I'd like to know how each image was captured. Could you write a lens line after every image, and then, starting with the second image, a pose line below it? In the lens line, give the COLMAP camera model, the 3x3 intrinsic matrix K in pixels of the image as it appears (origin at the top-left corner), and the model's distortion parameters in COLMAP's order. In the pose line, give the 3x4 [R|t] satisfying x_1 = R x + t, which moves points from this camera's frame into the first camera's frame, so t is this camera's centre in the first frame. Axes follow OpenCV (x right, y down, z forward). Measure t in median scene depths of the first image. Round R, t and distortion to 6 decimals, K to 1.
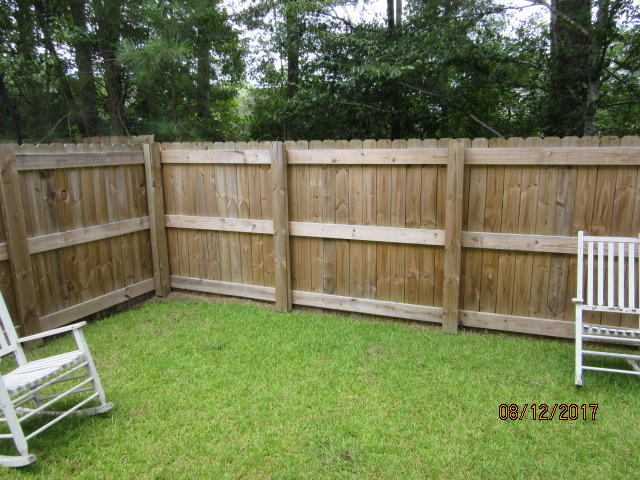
lens RADIAL K [[478.1, 0, 324.1], [0, 478.1, 237.7], [0, 0, 1]] dist [-0.033529, 0.023474]
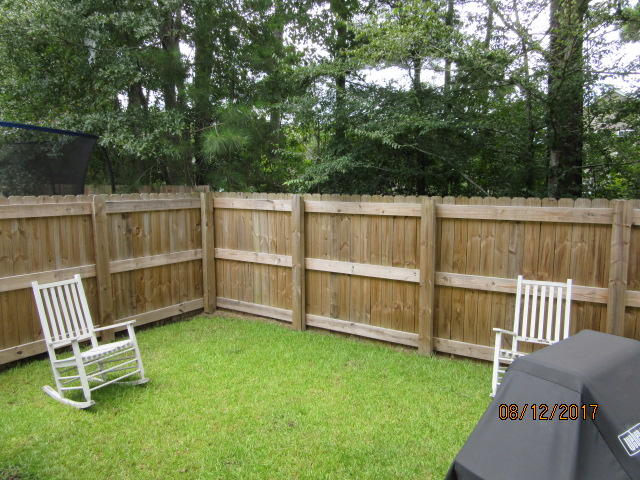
lens RADIAL K [[478.1, 0, 323.6], [0, 478.1, 236.4], [0, 0, 1]] dist [-0.033529, 0.023474]
pose [[0.984112, 0.033698, -0.174321, 0.209016], [-0.046741, 0.996362, -0.071263, -0.002540], [0.171285, 0.078279, 0.982107, -0.241674]]
